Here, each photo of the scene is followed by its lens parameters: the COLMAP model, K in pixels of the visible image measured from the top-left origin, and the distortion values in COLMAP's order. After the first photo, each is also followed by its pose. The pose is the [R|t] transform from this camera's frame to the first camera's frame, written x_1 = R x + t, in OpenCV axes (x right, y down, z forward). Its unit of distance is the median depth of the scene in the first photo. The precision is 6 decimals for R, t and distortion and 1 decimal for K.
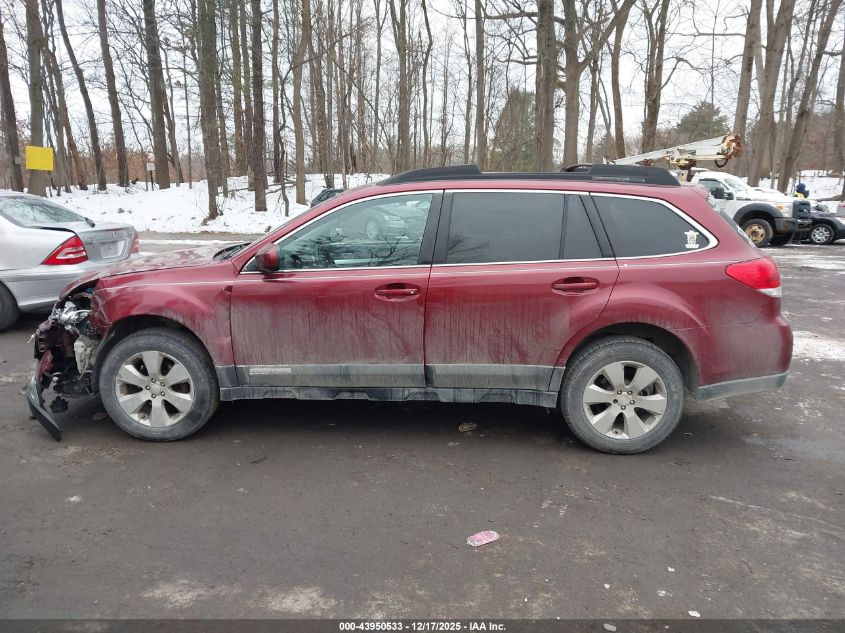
lens RADIAL K [[660.8, 0, 422.3], [0, 660.8, 288.2], [0, 0, 1]] dist [0.093547, -0.156908]
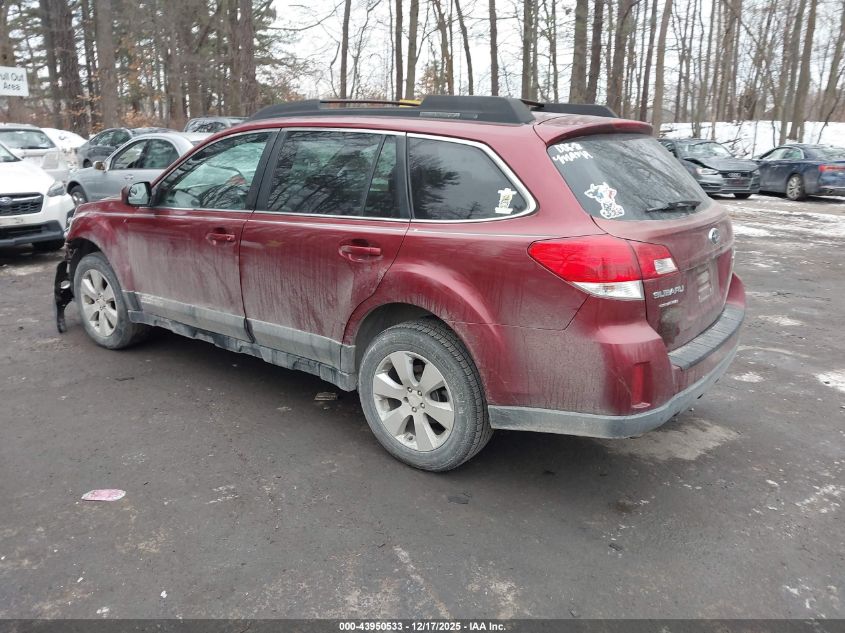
lens RADIAL K [[657.1, 0, 423.3], [0, 657.1, 299.7], [0, 0, 1]] dist [0.099415, -0.153827]
pose [[0.820501, 0.141218, -0.553928, 0.725237], [-0.092662, 0.989047, 0.114892, -0.041617], [0.564085, -0.042941, 0.824599, 0.366930]]
